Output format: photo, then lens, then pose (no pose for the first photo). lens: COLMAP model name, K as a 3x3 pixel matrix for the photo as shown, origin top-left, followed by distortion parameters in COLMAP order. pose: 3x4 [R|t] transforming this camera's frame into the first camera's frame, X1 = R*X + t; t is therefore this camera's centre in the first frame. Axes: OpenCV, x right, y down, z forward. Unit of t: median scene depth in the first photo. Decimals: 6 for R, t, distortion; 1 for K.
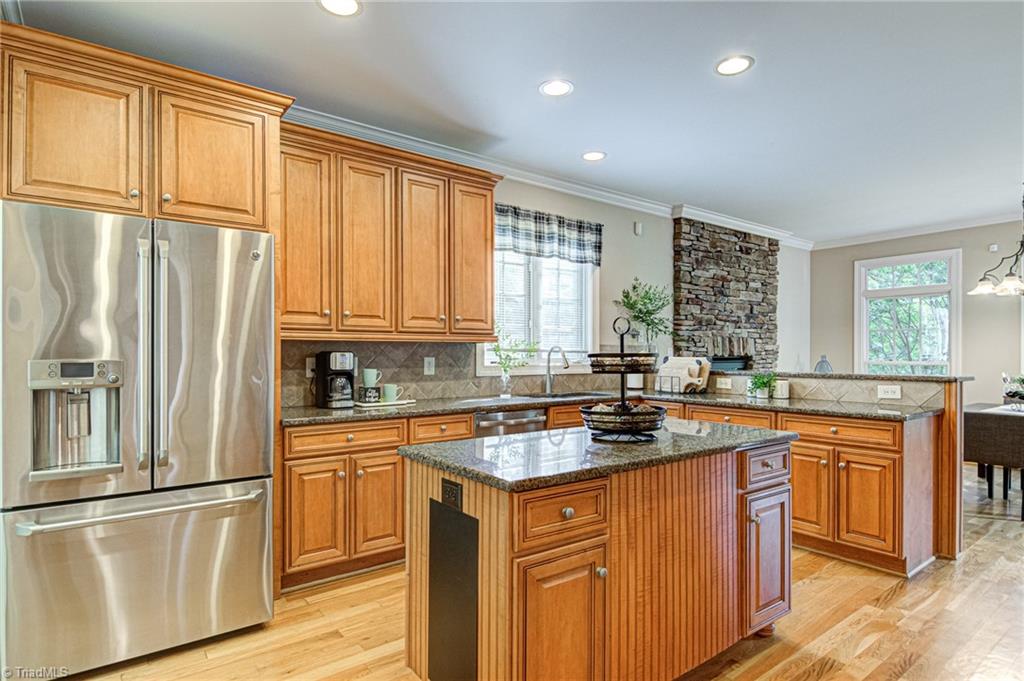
lens RADIAL K [[532.9, 0, 512.7], [0, 532.9, 349.8], [0, 0, 1]] dist [0.007250, -0.011205]
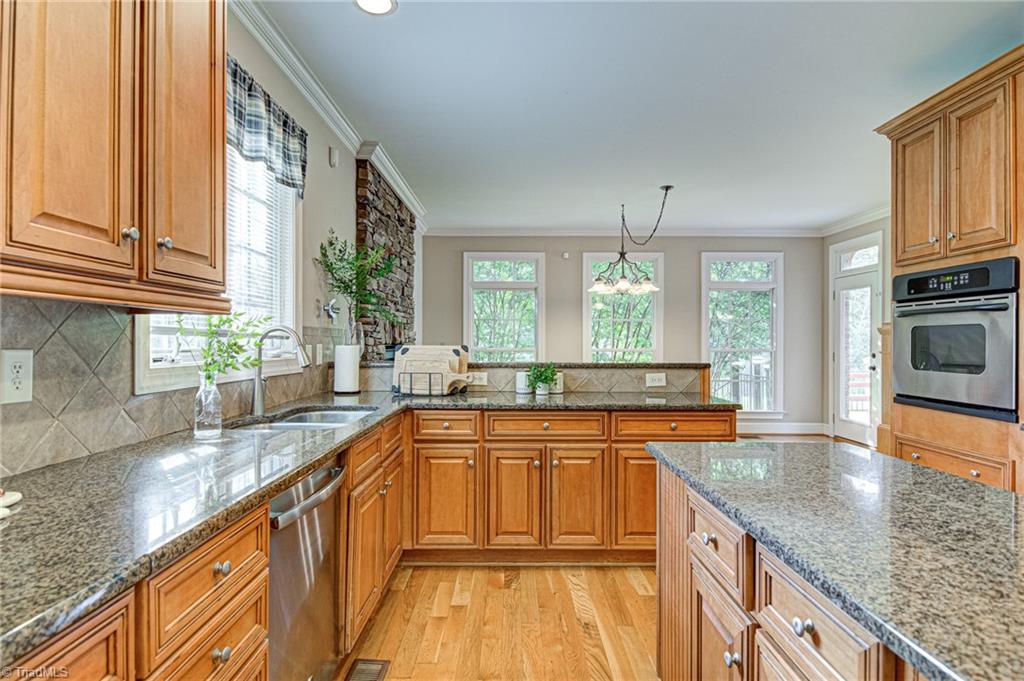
lens RADIAL K [[532.9, 0, 513.6], [0, 532.9, 341.0], [0, 0, 1]] dist [0.007250, -0.011205]
pose [[0.598408, 0.002981, 0.801186, -0.237896], [-0.009759, 0.999946, 0.003568, 0.004092], [-0.801132, -0.009953, 0.598405, 0.554349]]
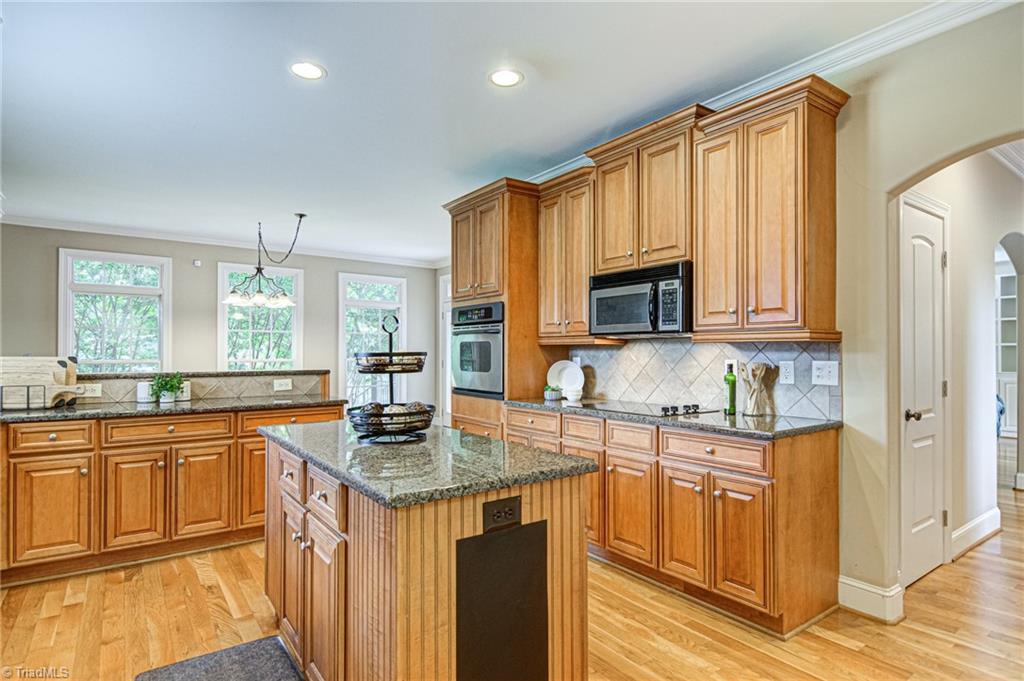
lens RADIAL K [[532.9, 0, 517.0], [0, 532.9, 346.4], [0, 0, 1]] dist [0.007250, -0.011205]
pose [[0.009548, 0.012373, 0.999878, -0.431823], [-0.009162, 0.999883, -0.012285, 0.002971], [-0.999912, -0.009044, 0.009660, 0.423284]]
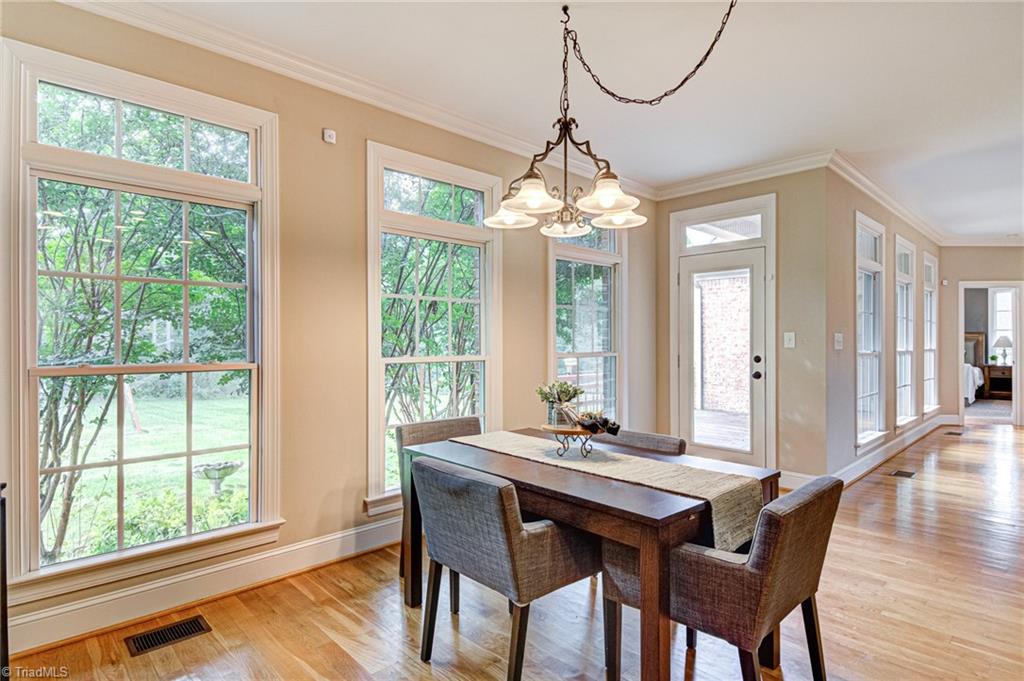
lens RADIAL K [[532.9, 0, 510.0], [0, 532.9, 343.3], [0, 0, 1]] dist [0.007250, -0.011205]
pose [[-0.111019, -0.002770, 0.993814, 0.580506], [-0.005286, 0.999984, 0.002197, 0.008386], [-0.993804, -0.005009, -0.111032, 1.370210]]
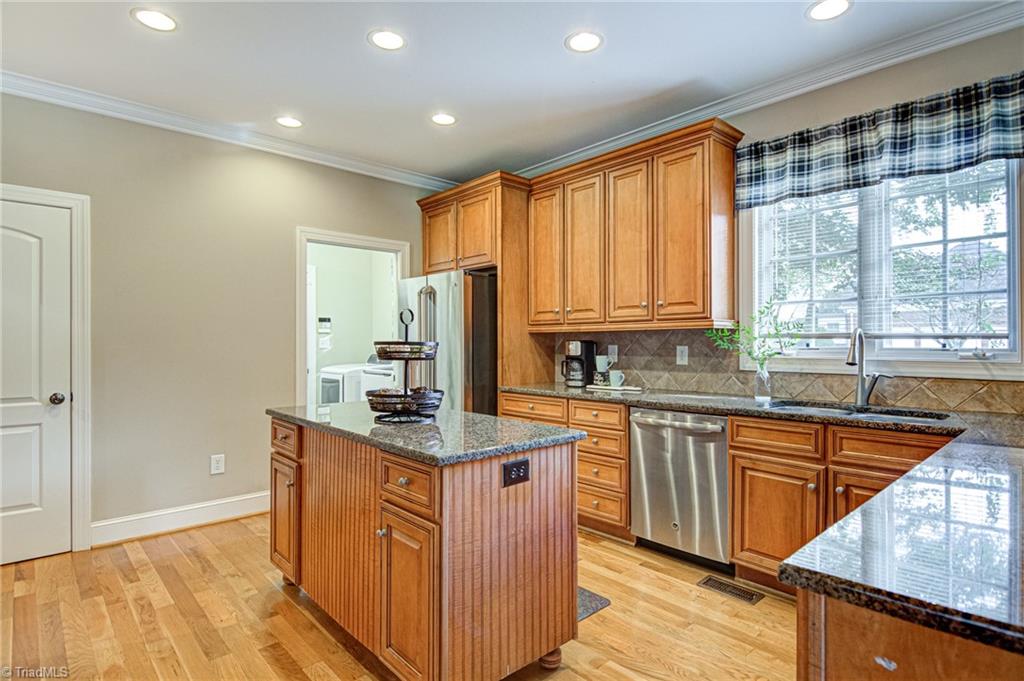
lens RADIAL K [[532.9, 0, 509.1], [0, 532.9, 339.2], [0, 0, 1]] dist [0.007250, -0.011205]
pose [[0.099753, -0.008642, -0.994975, 0.739212], [0.009784, 0.999922, -0.007704, 0.006697], [0.994964, -0.008966, 0.099830, 0.611202]]
